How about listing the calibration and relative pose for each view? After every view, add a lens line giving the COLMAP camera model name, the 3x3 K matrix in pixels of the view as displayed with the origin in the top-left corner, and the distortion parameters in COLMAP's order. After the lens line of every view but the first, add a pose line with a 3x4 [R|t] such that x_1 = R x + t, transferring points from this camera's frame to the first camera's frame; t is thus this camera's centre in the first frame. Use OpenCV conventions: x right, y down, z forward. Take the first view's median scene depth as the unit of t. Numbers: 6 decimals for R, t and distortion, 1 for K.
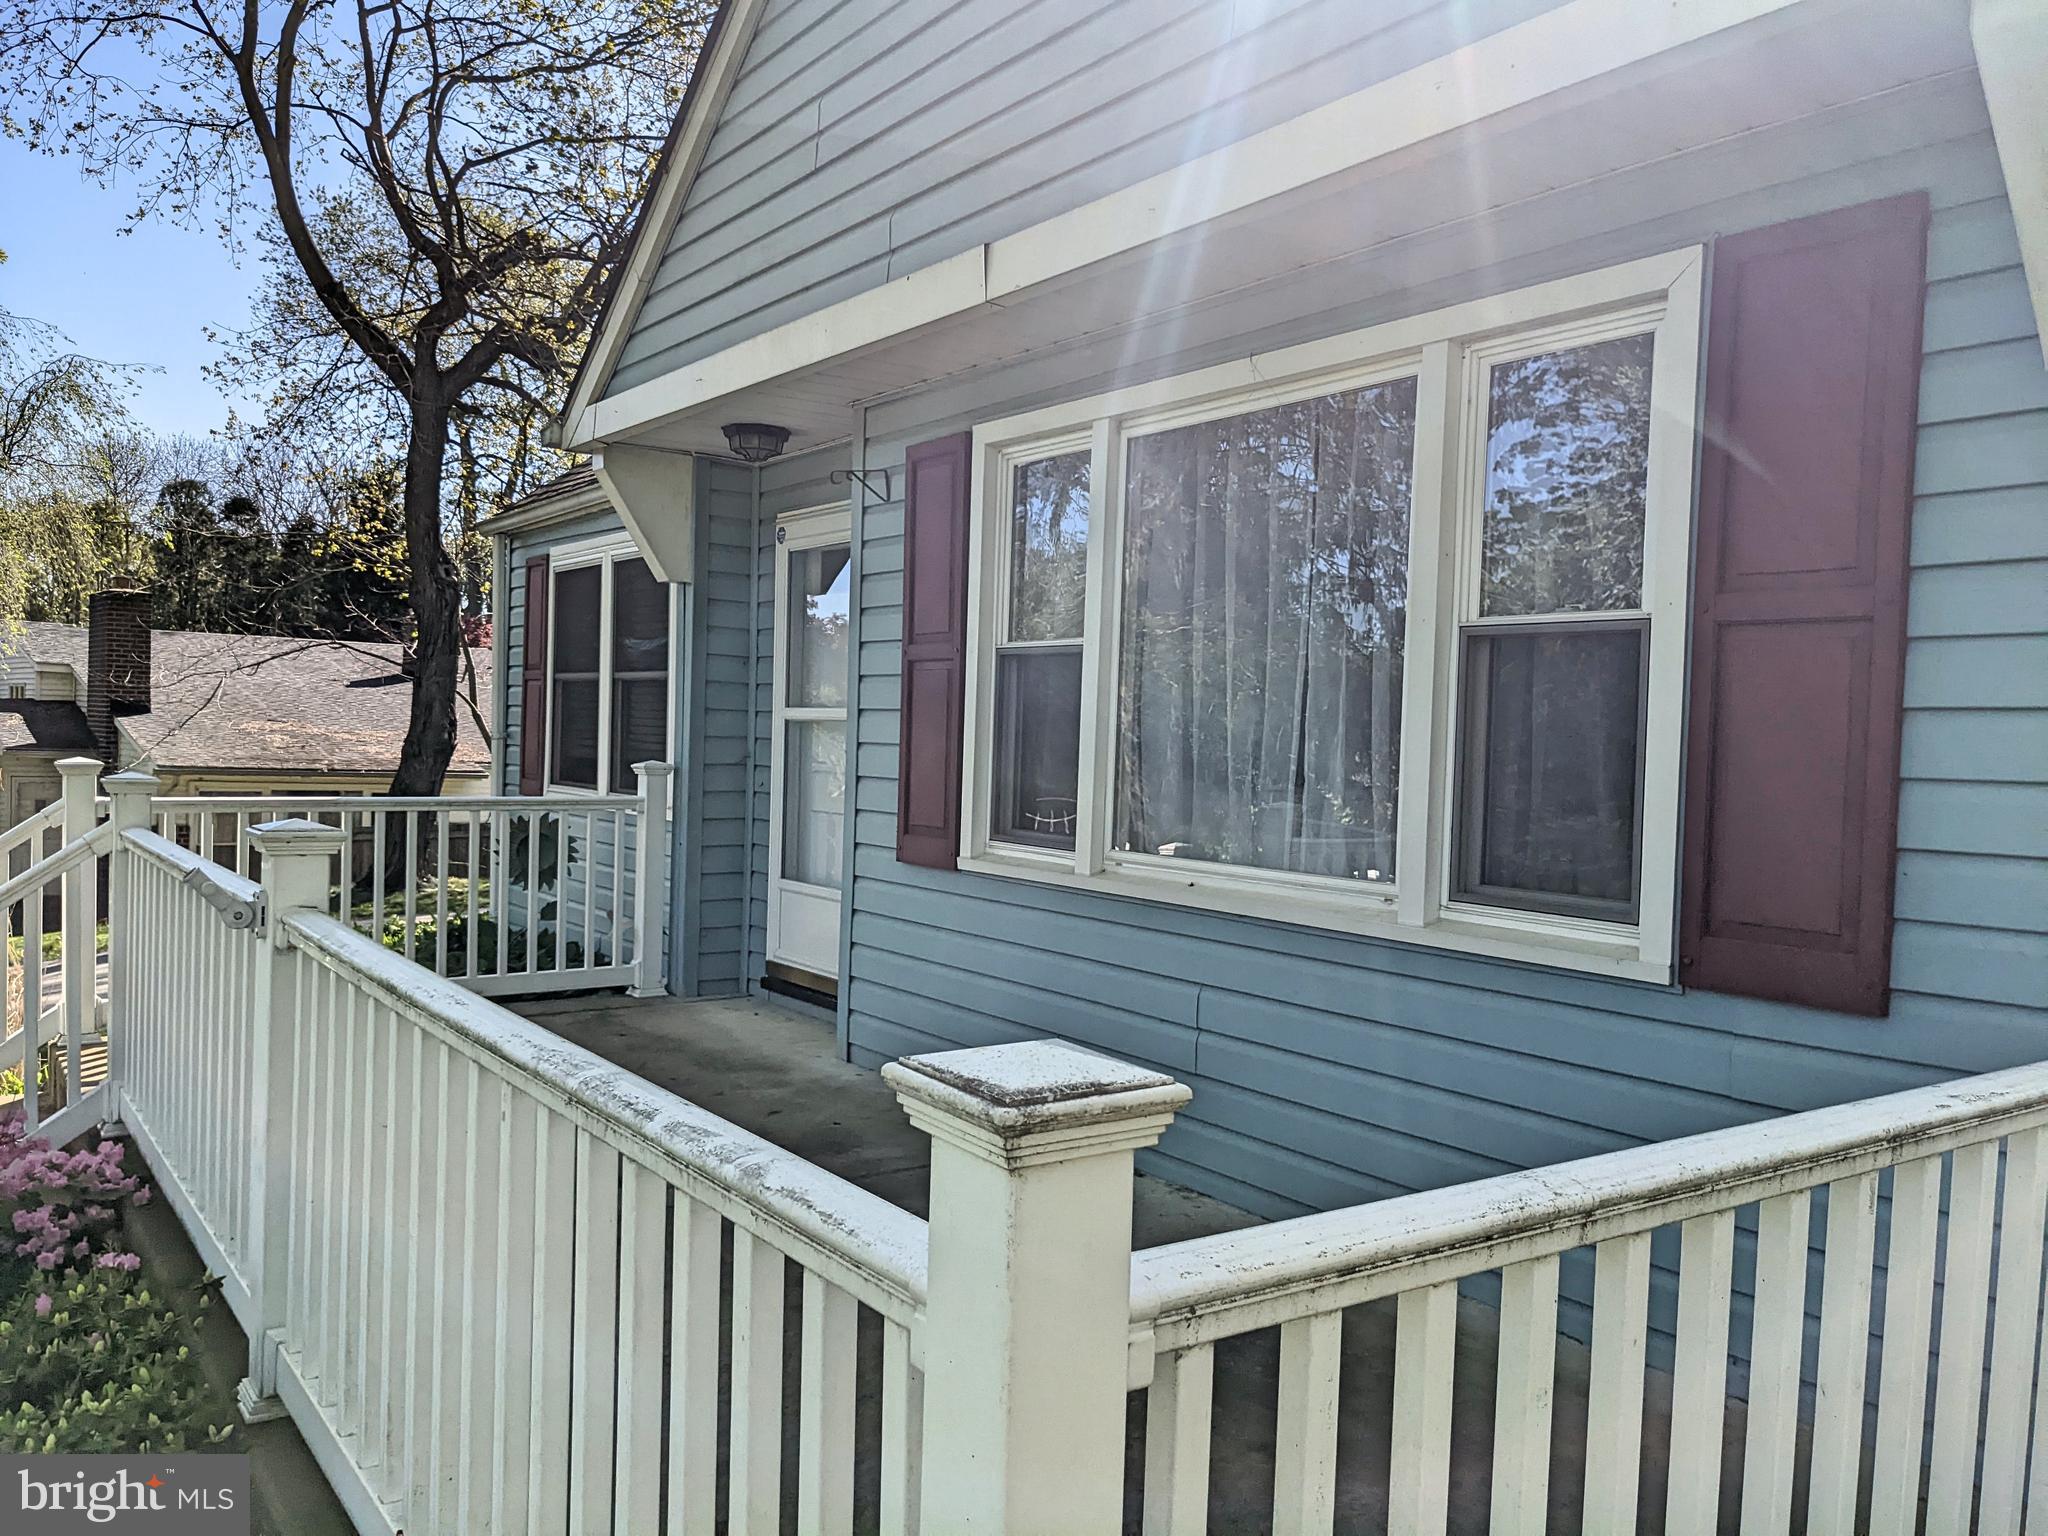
lens RADIAL K [[1620.2, 0, 991.2], [0, 1620.2, 777.7], [0, 0, 1]] dist [0.076752, -0.198571]
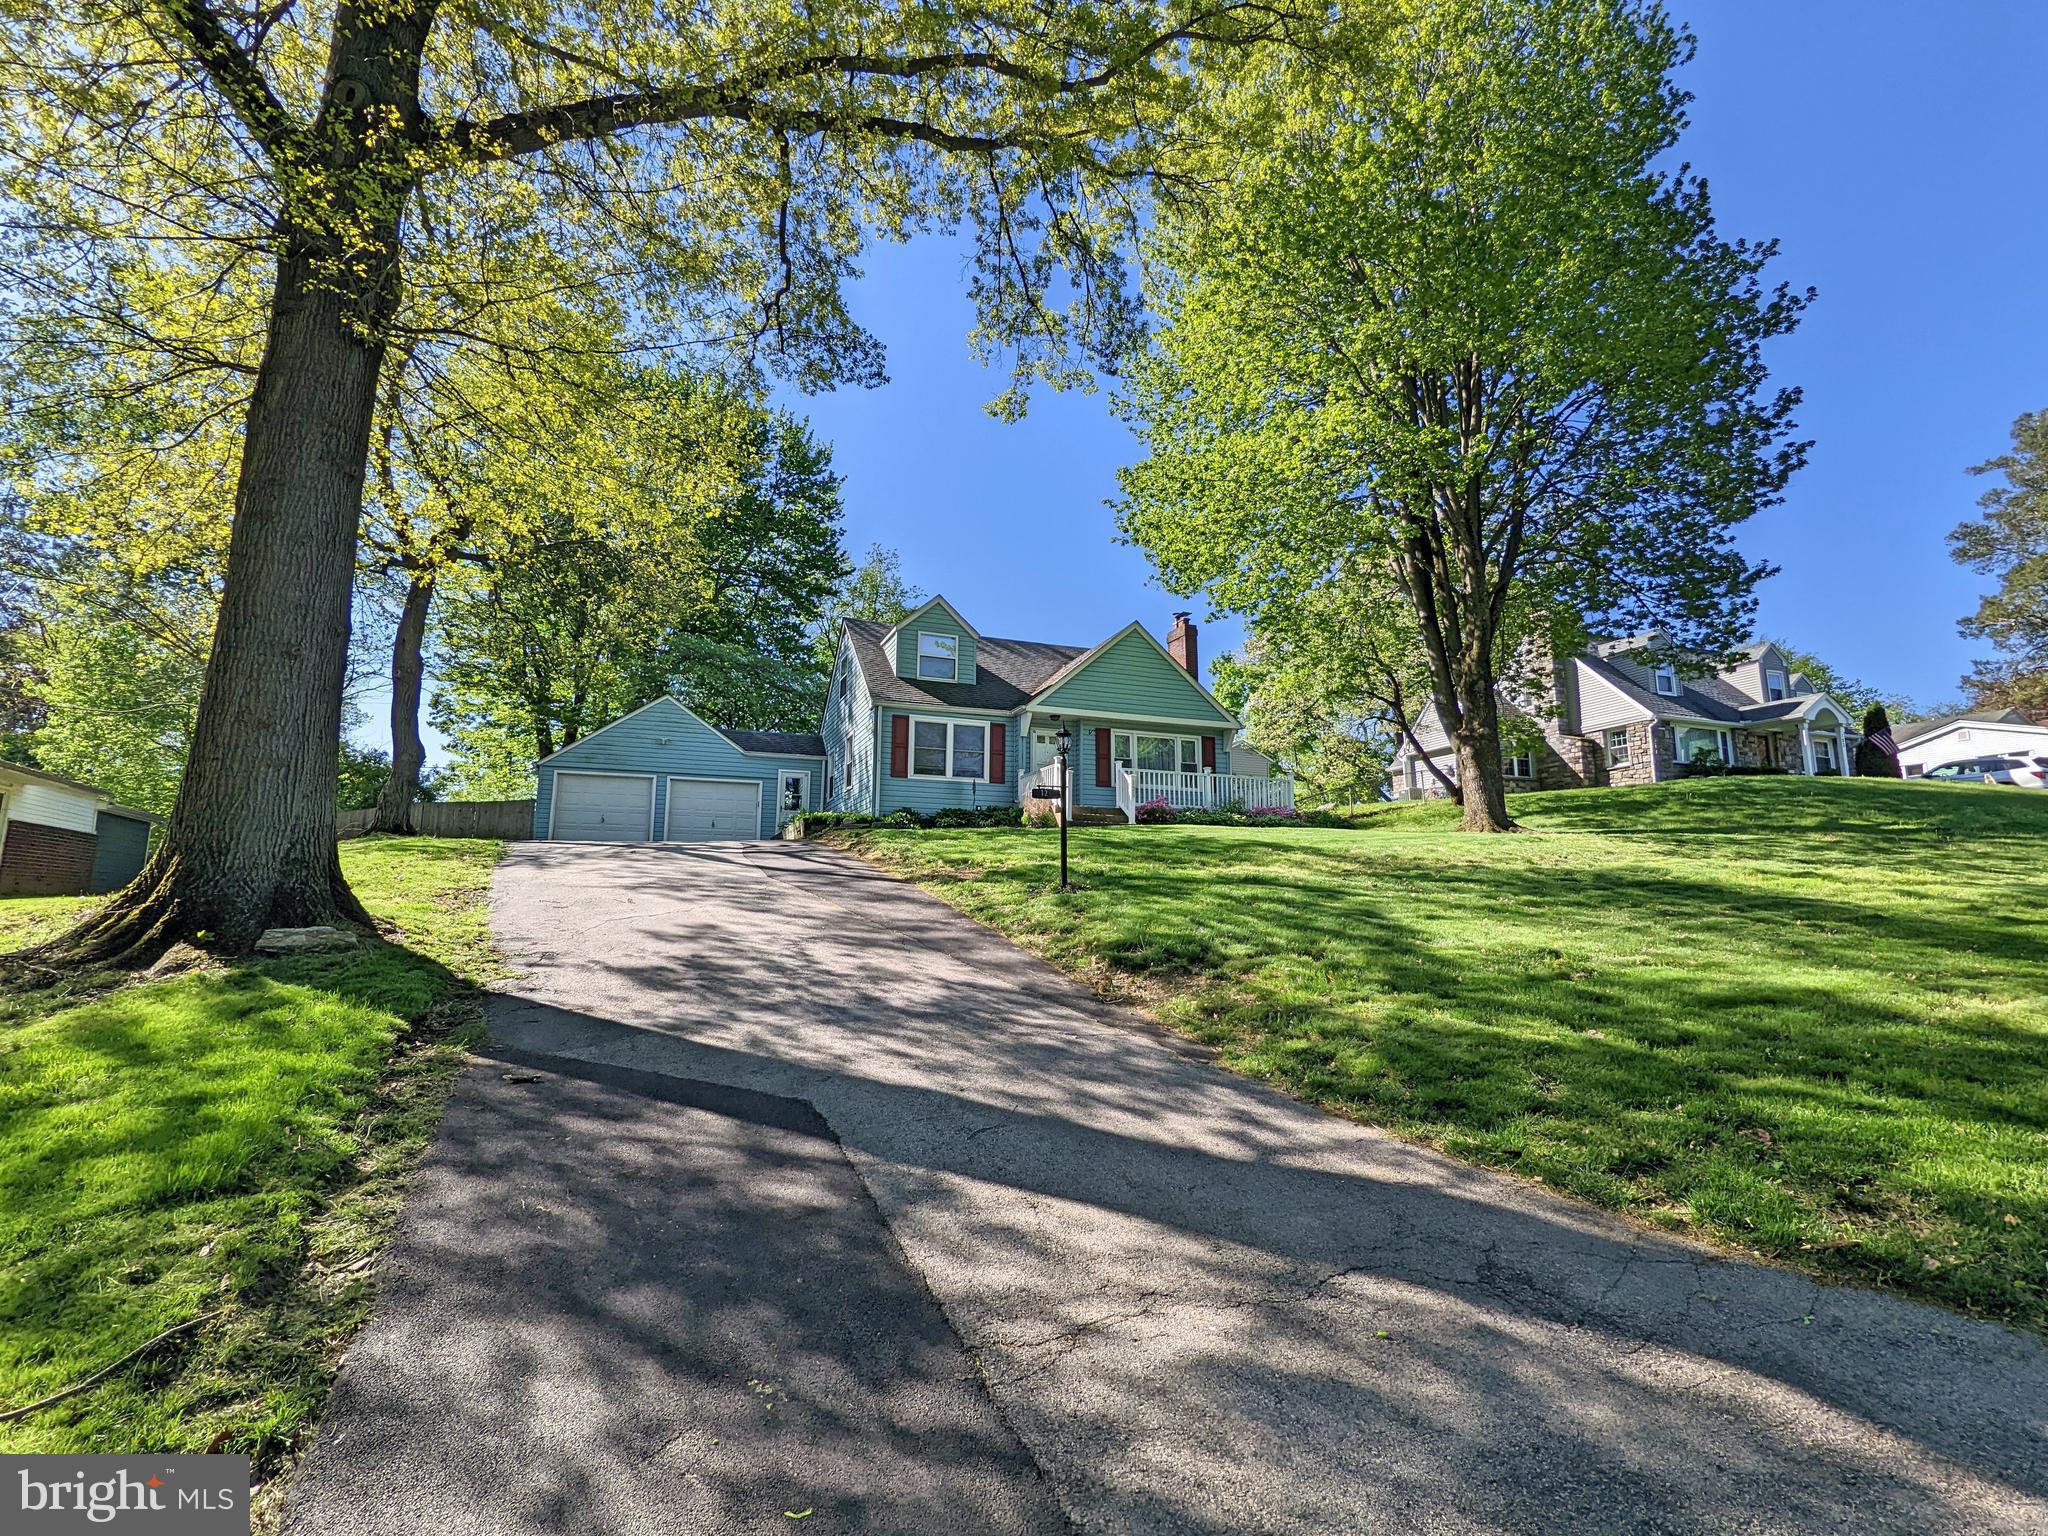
lens RADIAL K [[968.7, 0, 1024.0], [0, 968.7, 768.0], [0, 0, 1]] dist [-0.004719, 0.000420]
pose [[0.220600, 0.116780, 0.968348, -3.243870], [0.031642, 0.991427, -0.126772, 0.384472], [-0.974851, 0.058606, 0.215014, 0.310097]]
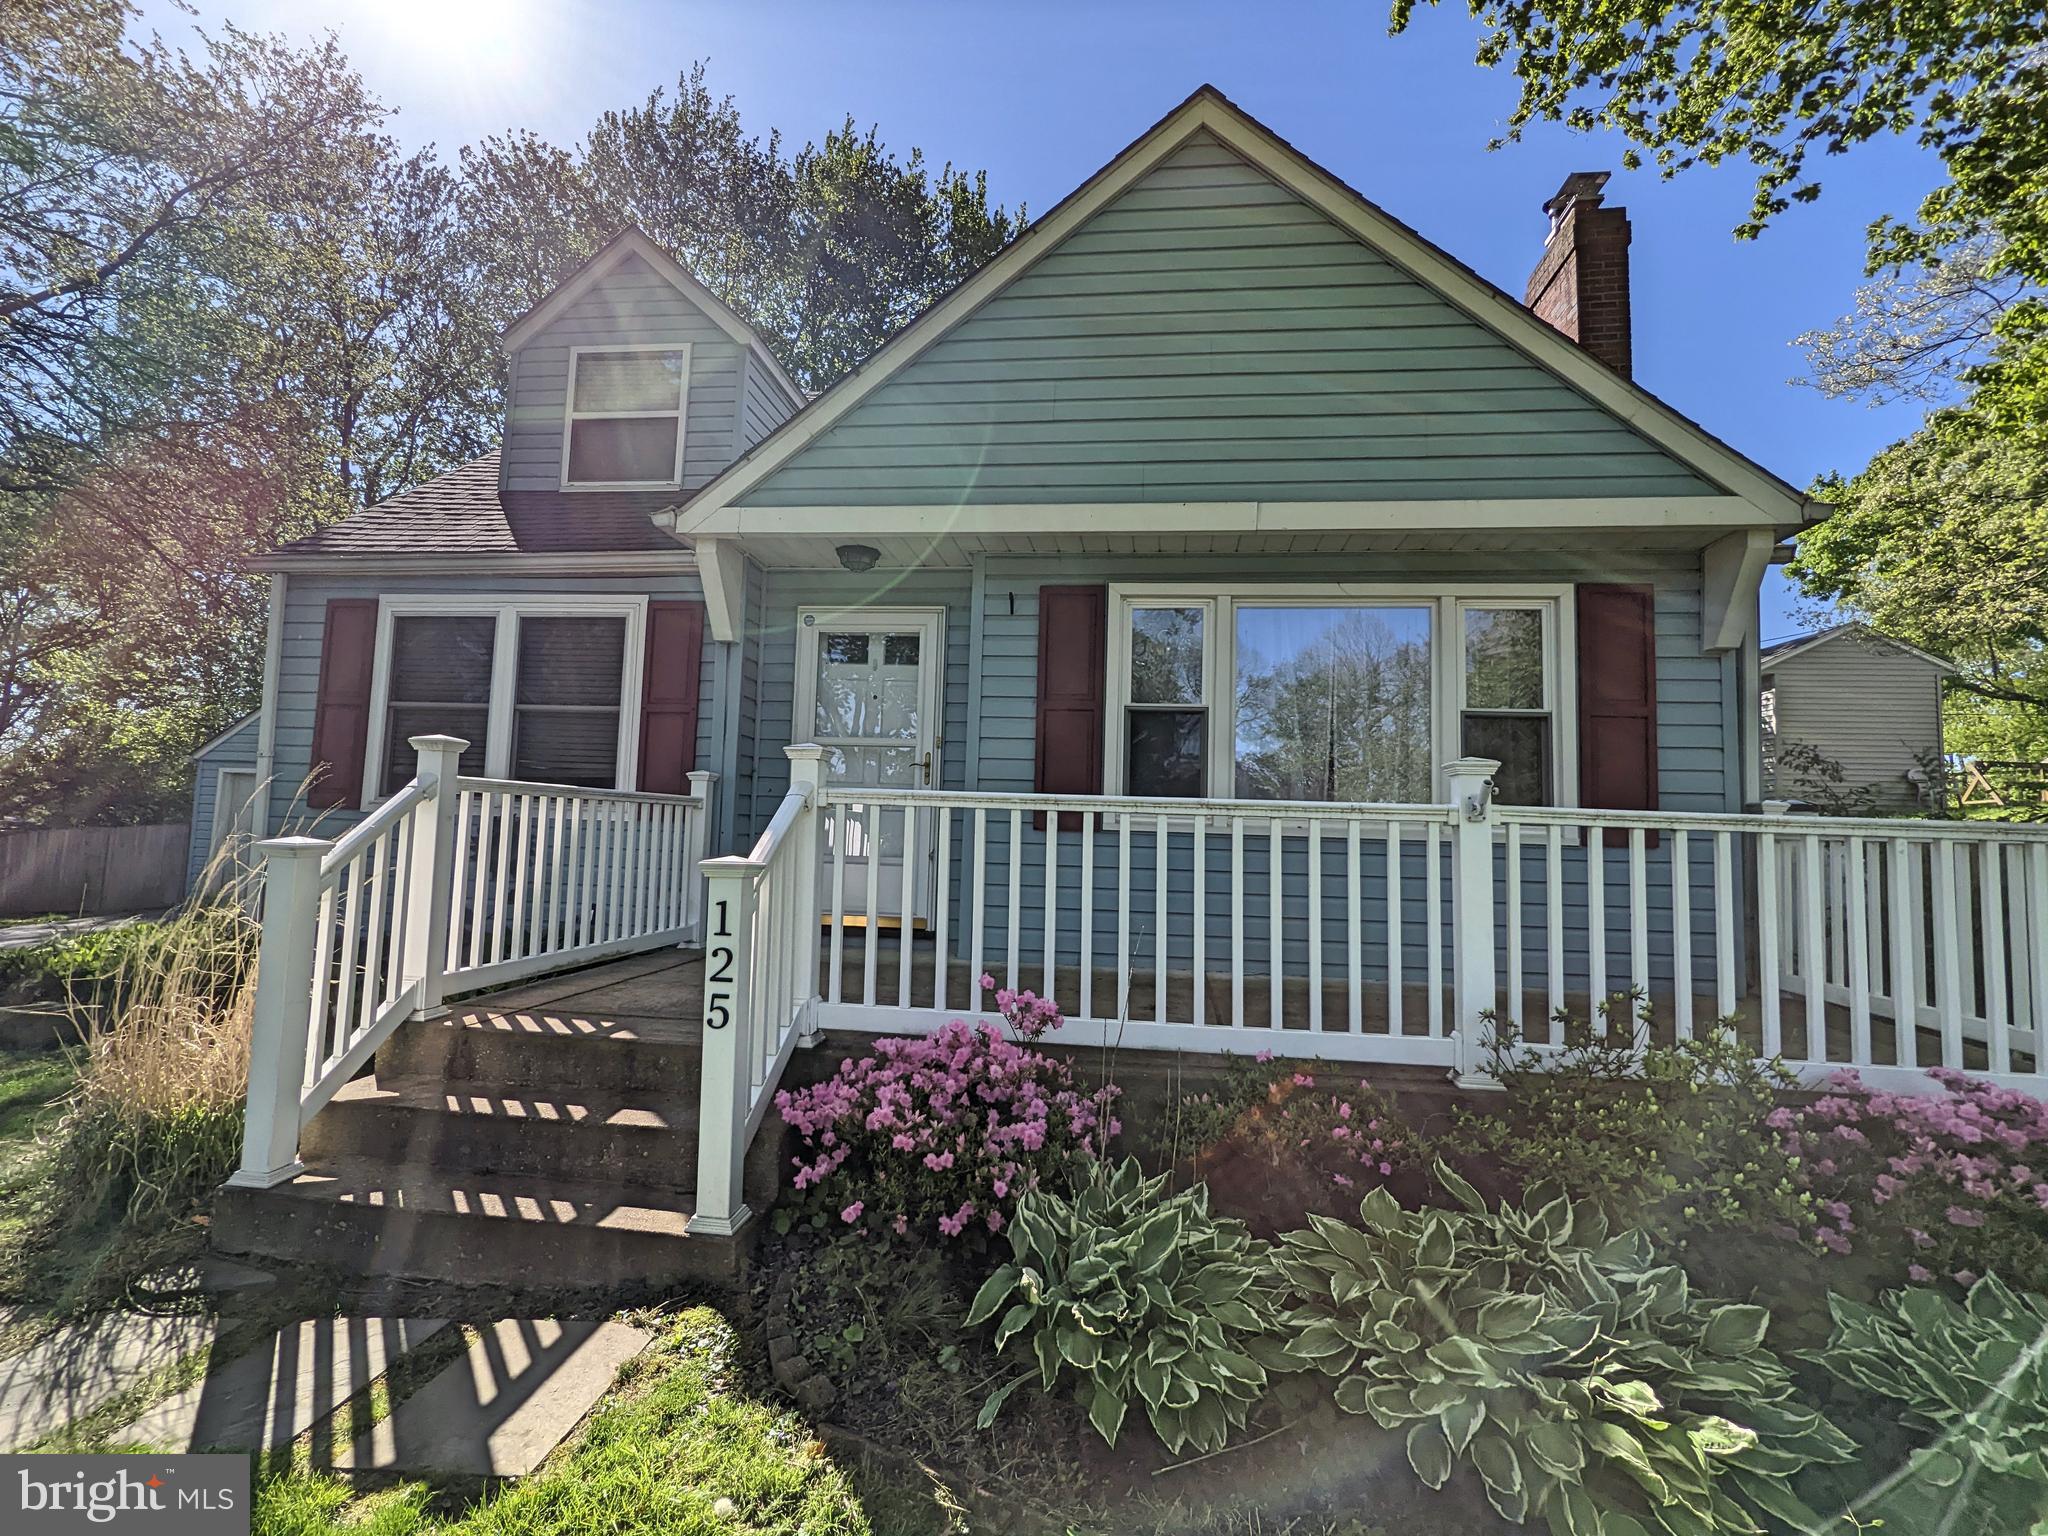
lens RADIAL K [[968.7, 0, 1024.0], [0, 968.7, 768.0], [0, 0, 1]] dist [-0.004719, 0.000420]
pose [[0.658317, 0.049208, 0.751130, -0.634886], [0.009150, 0.997264, -0.073353, 0.049582], [-0.752685, 0.055163, 0.656066, 0.268418]]
